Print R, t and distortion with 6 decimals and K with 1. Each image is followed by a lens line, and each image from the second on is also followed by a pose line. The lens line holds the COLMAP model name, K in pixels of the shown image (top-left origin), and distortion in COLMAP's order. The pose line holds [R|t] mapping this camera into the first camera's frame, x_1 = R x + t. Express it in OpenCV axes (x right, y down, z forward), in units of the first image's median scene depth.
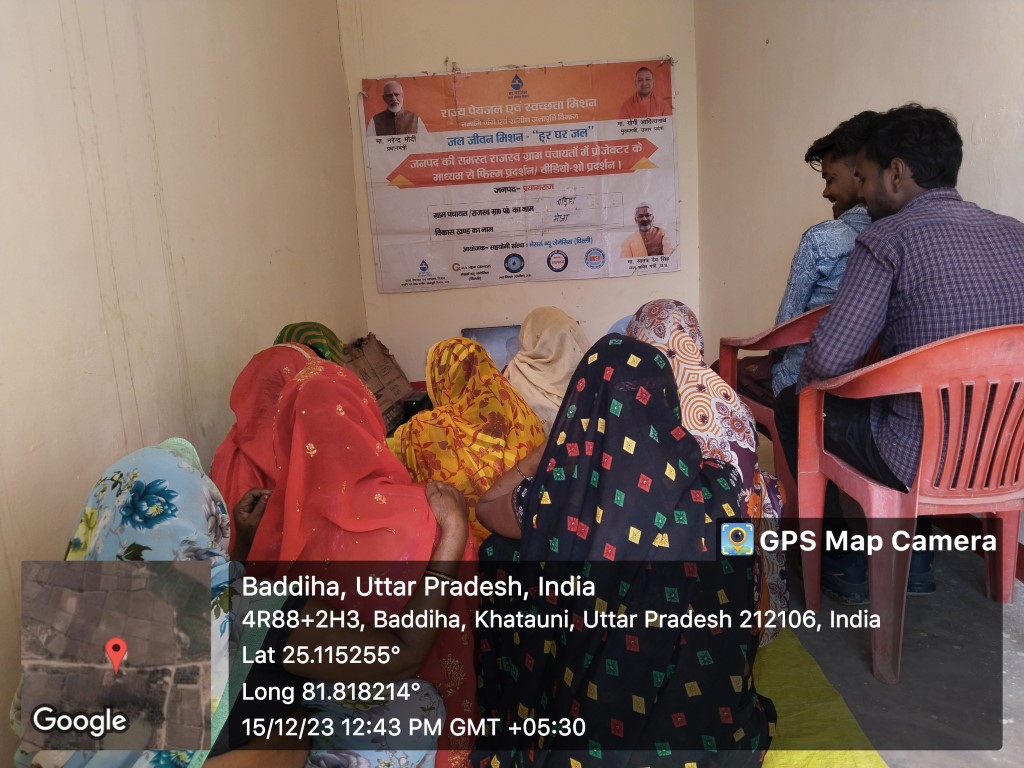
lens RADIAL K [[788.9, 0, 503.0], [0, 788.9, 386.5], [0, 0, 1]] dist [0.087984, -0.087636]
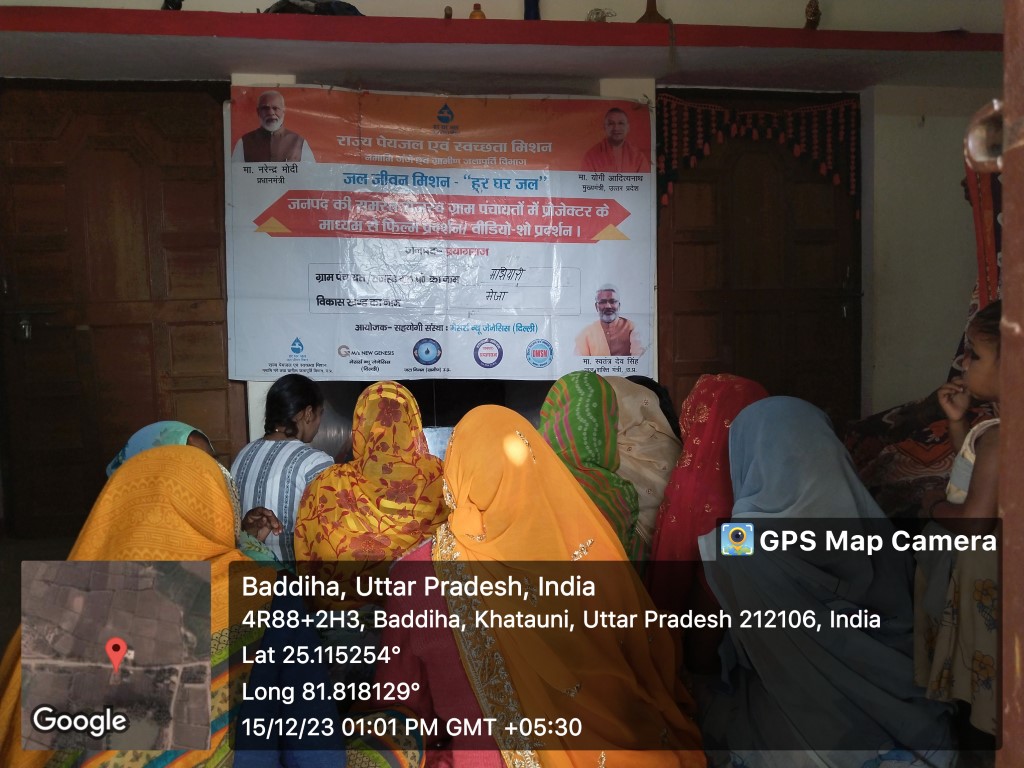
lens RADIAL K [[788.9, 0, 508.1], [0, 788.9, 385.1], [0, 0, 1]] dist [0.087984, -0.087636]
pose [[0.992514, 0.067389, 0.101852, 0.016519], [-0.055671, 0.991941, -0.113812, -0.049792], [-0.108701, 0.107290, 0.988268, 0.295394]]
